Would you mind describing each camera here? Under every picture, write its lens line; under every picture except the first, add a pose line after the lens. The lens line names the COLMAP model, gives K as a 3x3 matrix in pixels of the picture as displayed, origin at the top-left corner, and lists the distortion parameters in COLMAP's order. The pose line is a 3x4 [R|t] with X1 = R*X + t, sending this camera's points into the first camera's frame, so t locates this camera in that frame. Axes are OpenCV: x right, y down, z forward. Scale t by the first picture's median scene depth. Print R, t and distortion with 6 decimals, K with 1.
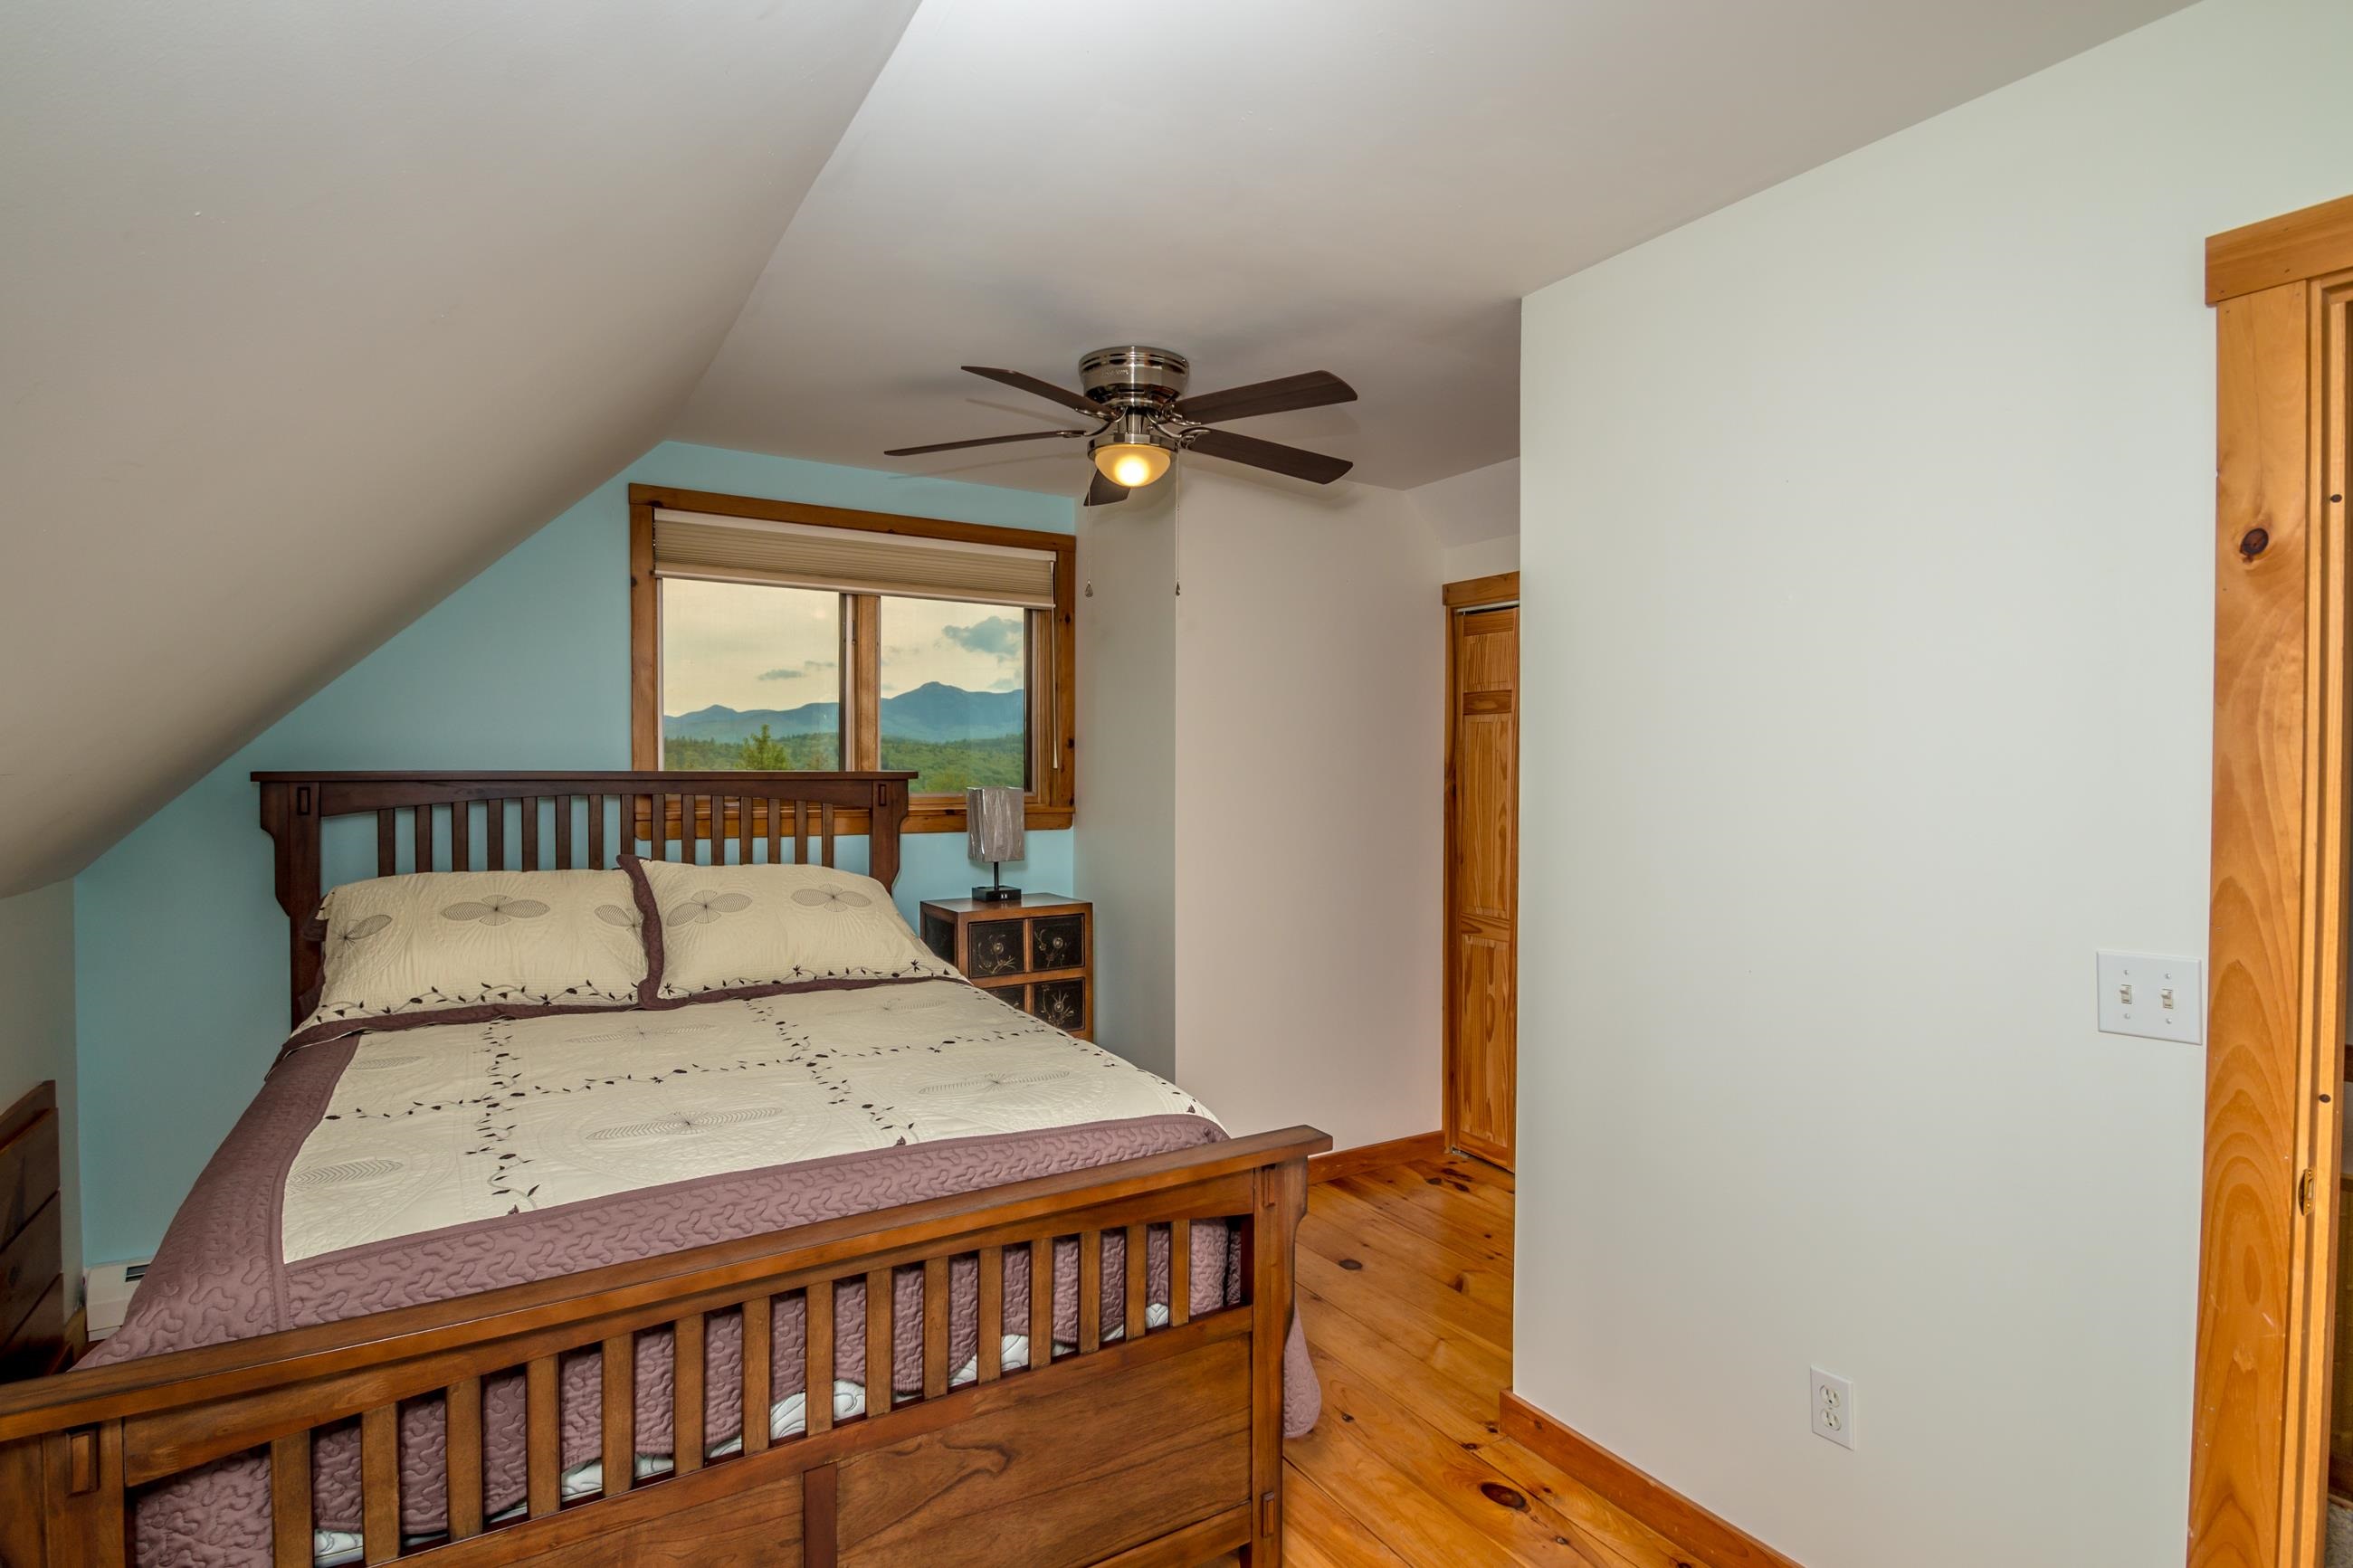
lens RADIAL K [[1143.0, 0, 1141.5], [0, 1143.0, 796.0], [0, 0, 1]] dist [-0.000032, -0.000379]
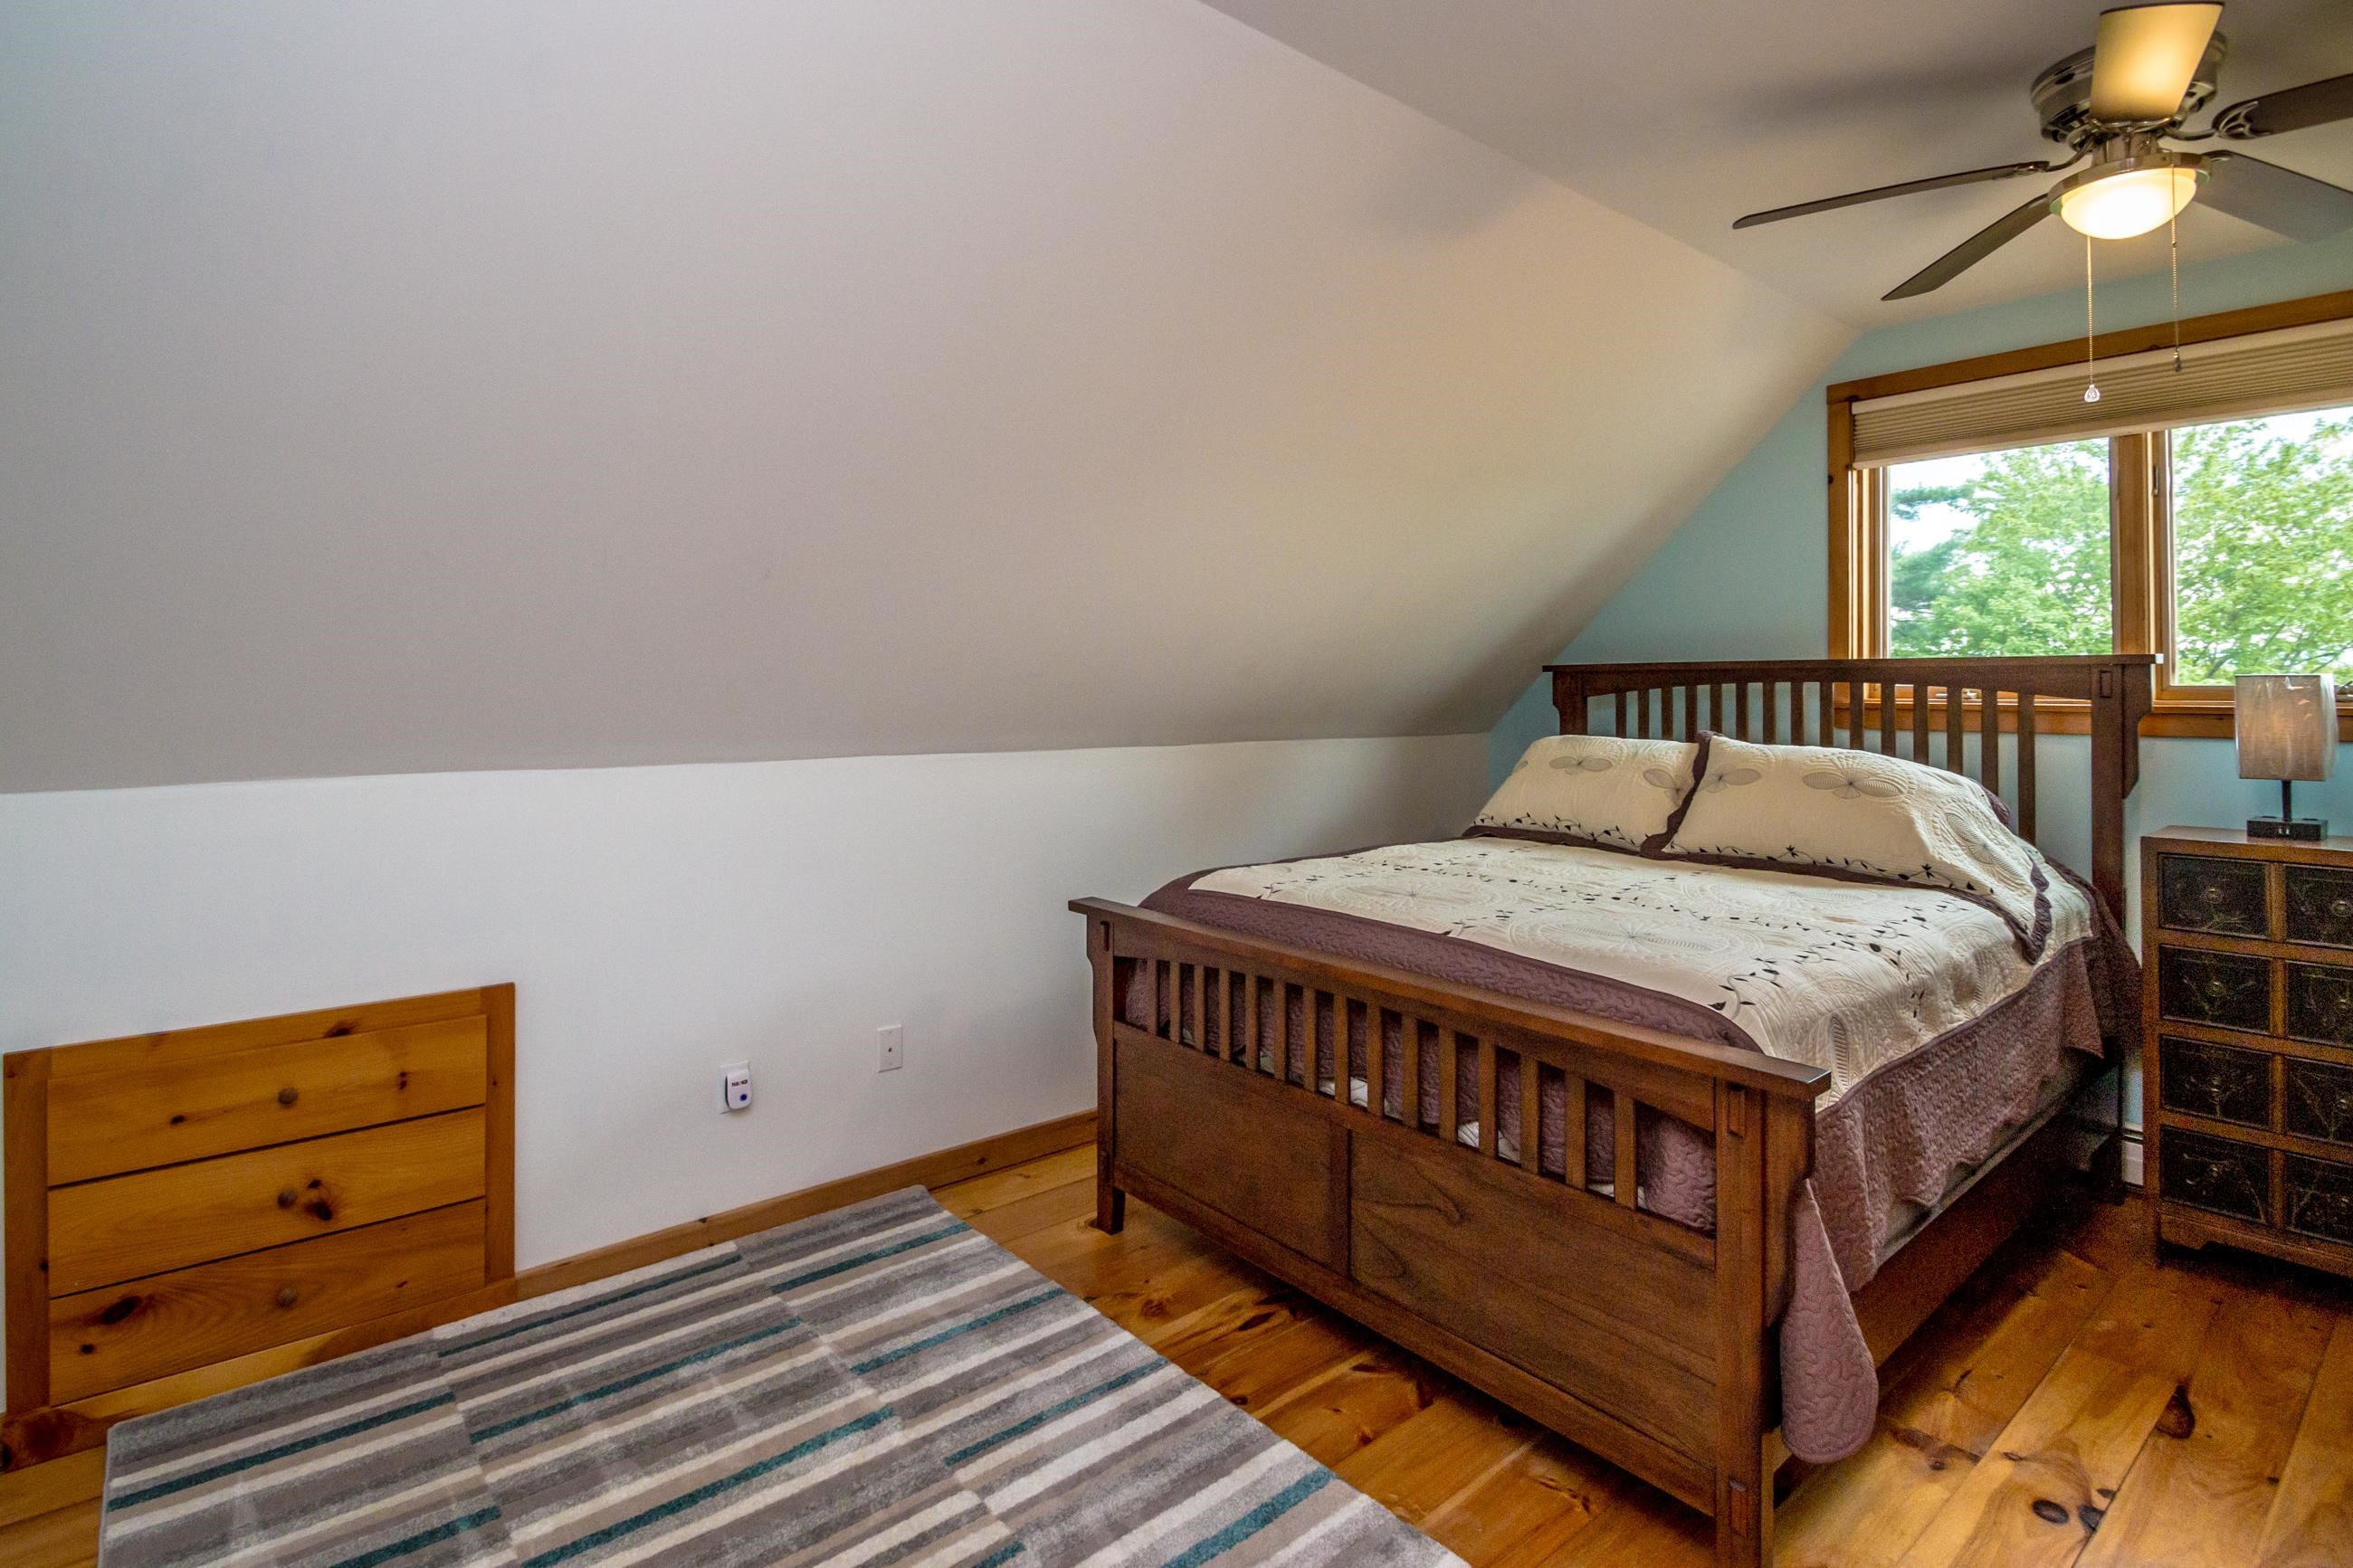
lens RADIAL K [[1139.8, 0, 1173.1], [0, 1139.8, 670.8], [0, 0, 1]] dist [0.000564, -0.000286]
pose [[0.170770, -0.009125, -0.985269, 0.549220], [-0.016024, 0.999799, -0.012037, 0.013042], [0.985181, 0.017844, 0.170589, 0.260525]]
